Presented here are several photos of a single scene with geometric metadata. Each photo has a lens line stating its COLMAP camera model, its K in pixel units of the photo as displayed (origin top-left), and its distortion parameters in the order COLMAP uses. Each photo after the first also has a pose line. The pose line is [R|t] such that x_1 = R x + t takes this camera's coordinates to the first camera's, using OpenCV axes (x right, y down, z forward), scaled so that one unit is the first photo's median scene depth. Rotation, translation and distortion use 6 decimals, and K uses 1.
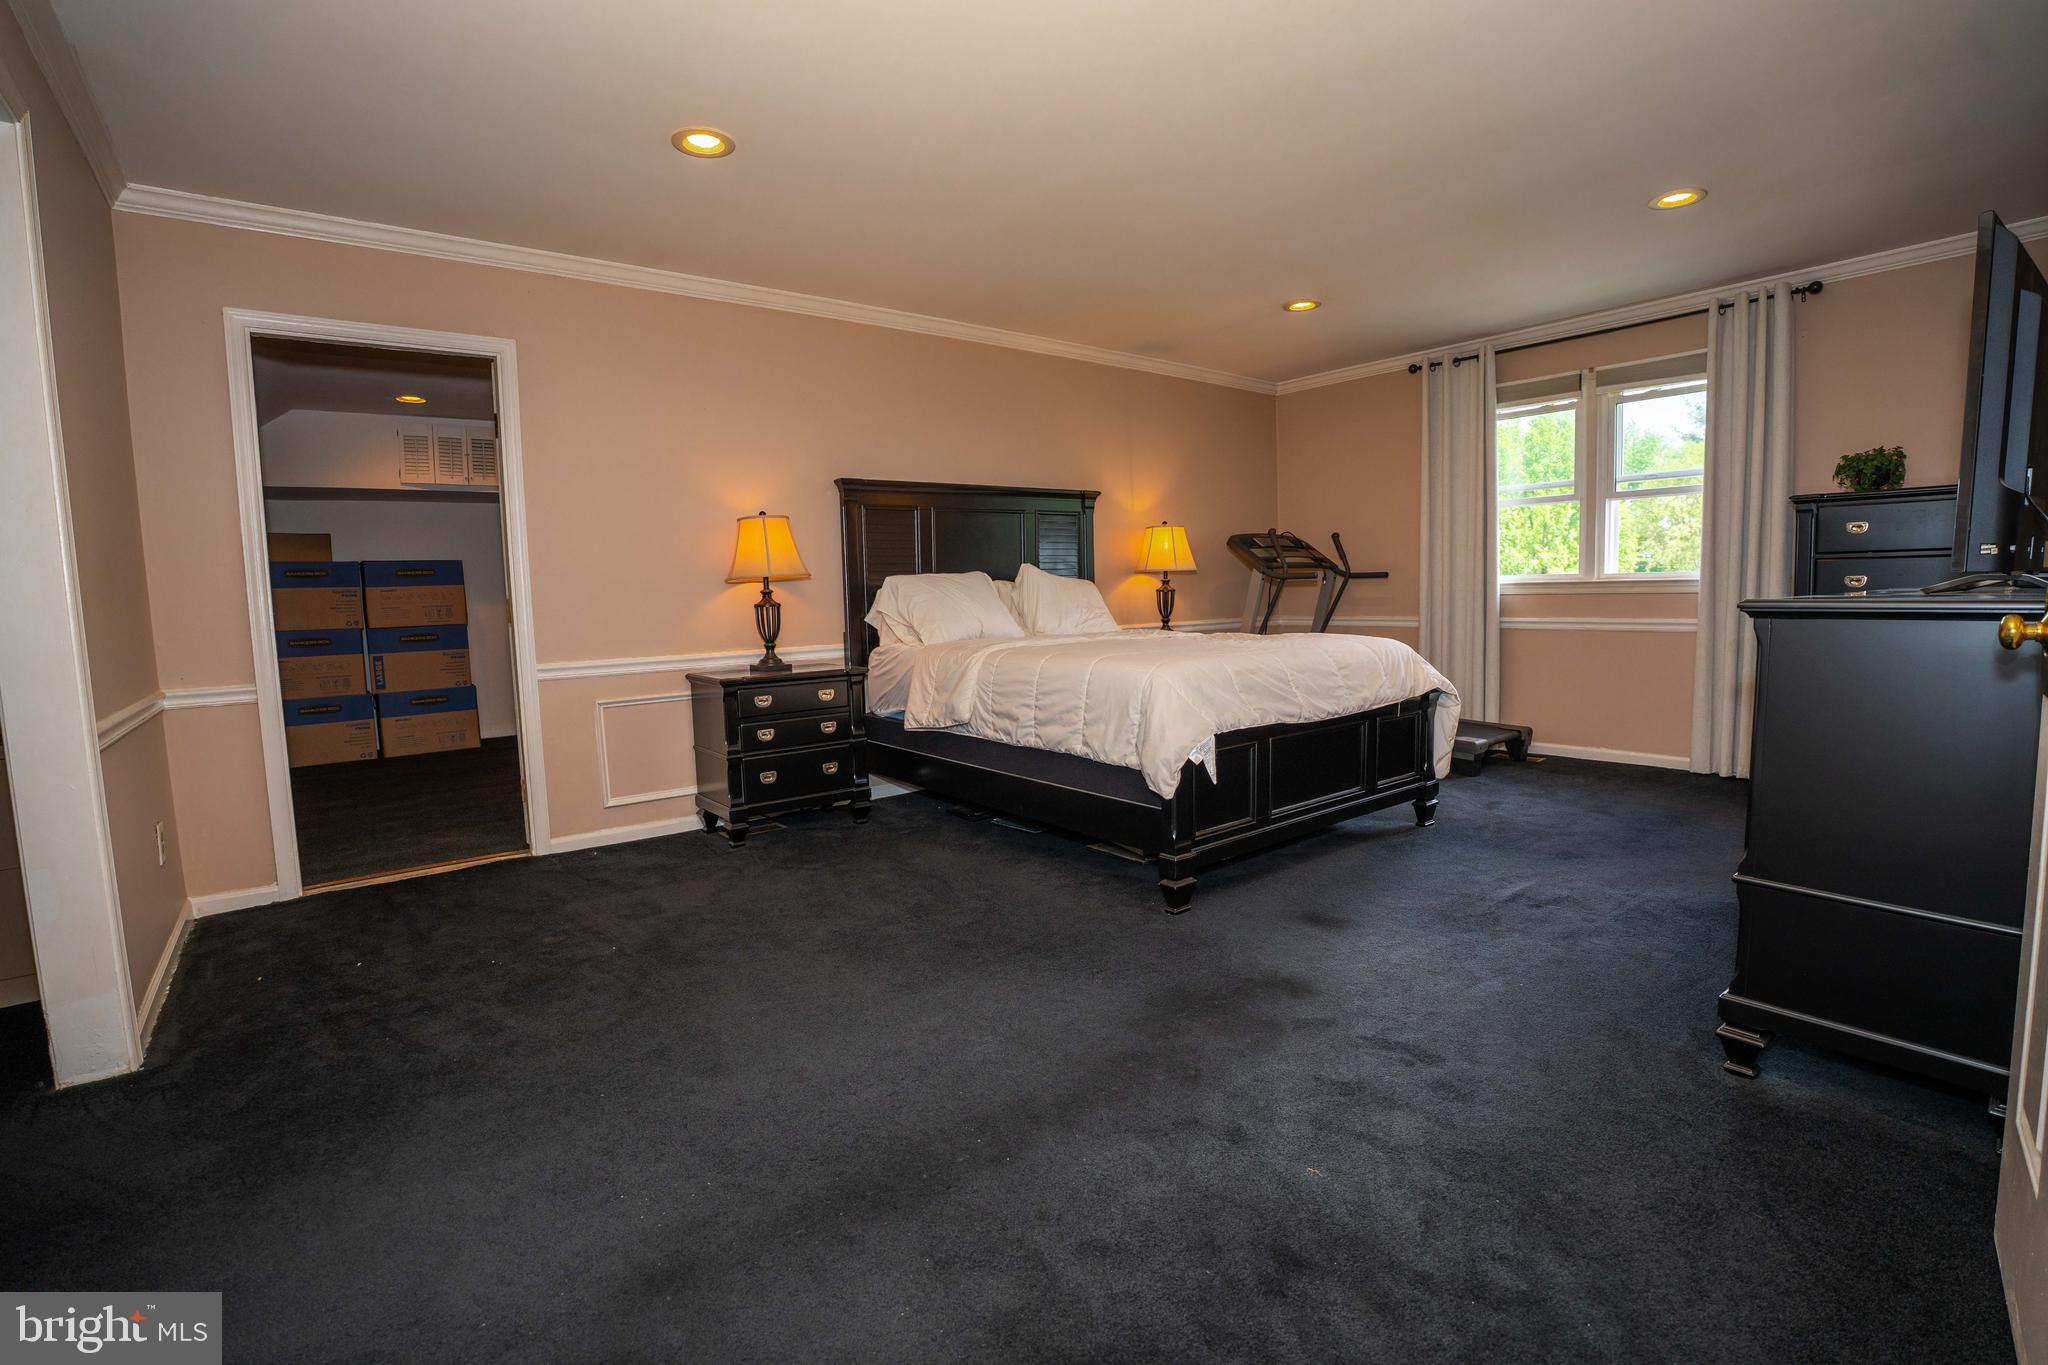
lens RADIAL K [[938.8, 0, 1023.0], [0, 938.8, 682.7], [0, 0, 1]] dist [-0.054975, 0.008100]
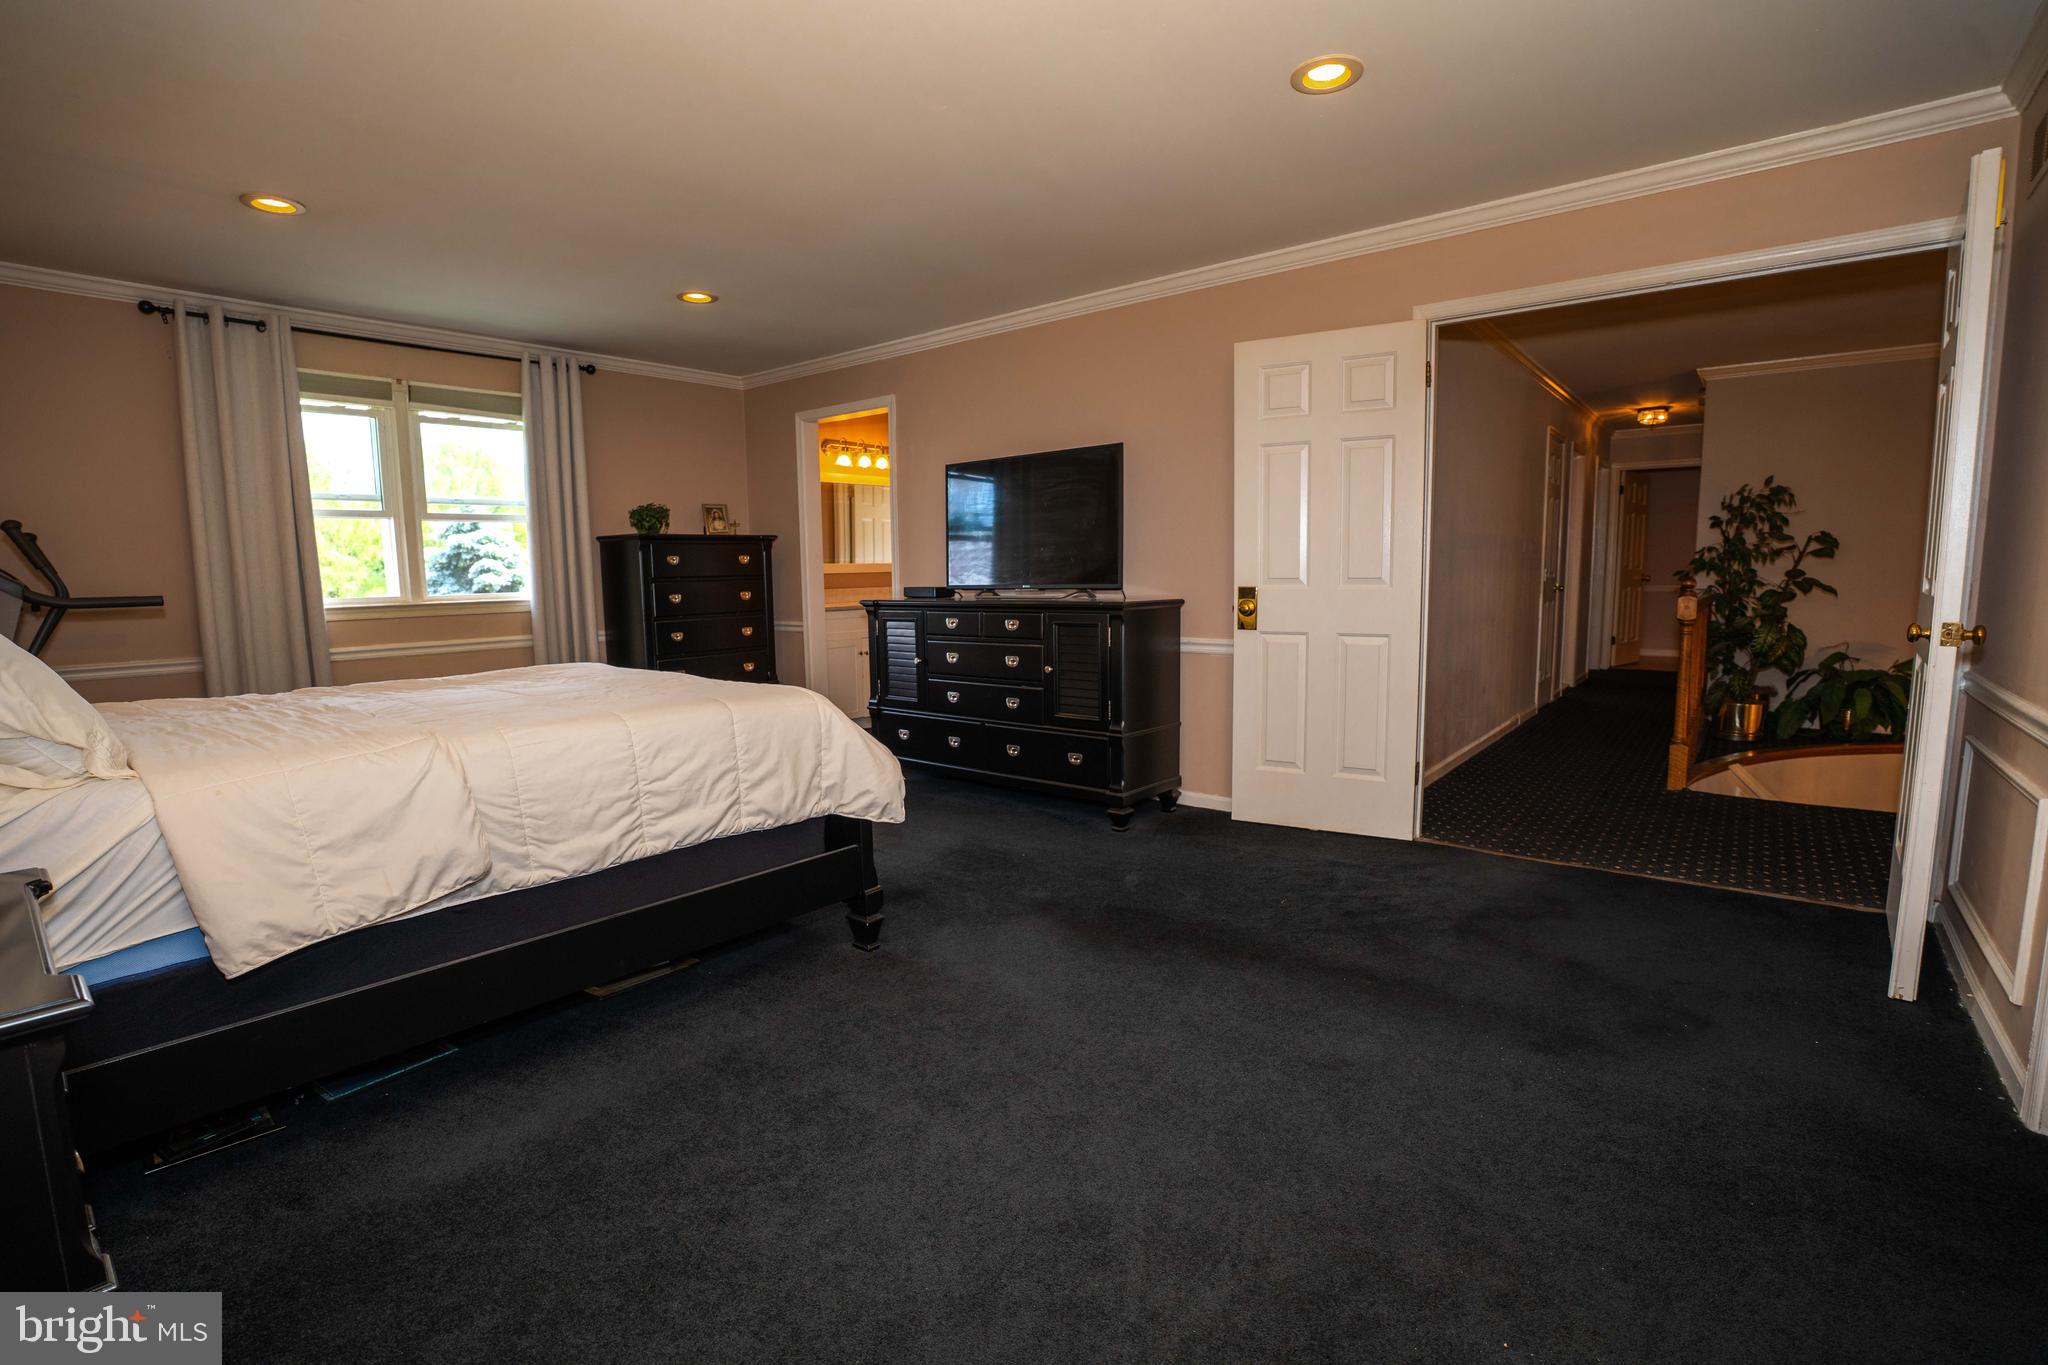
lens RADIAL K [[938.8, 0, 1033.6], [0, 938.8, 678.9], [0, 0, 1]] dist [-0.054975, 0.008100]
pose [[-0.208102, -0.079537, 0.974868, -0.453542], [0.114357, 0.987874, 0.105009, -0.062111], [-0.971399, 0.133336, -0.196483, 0.587133]]
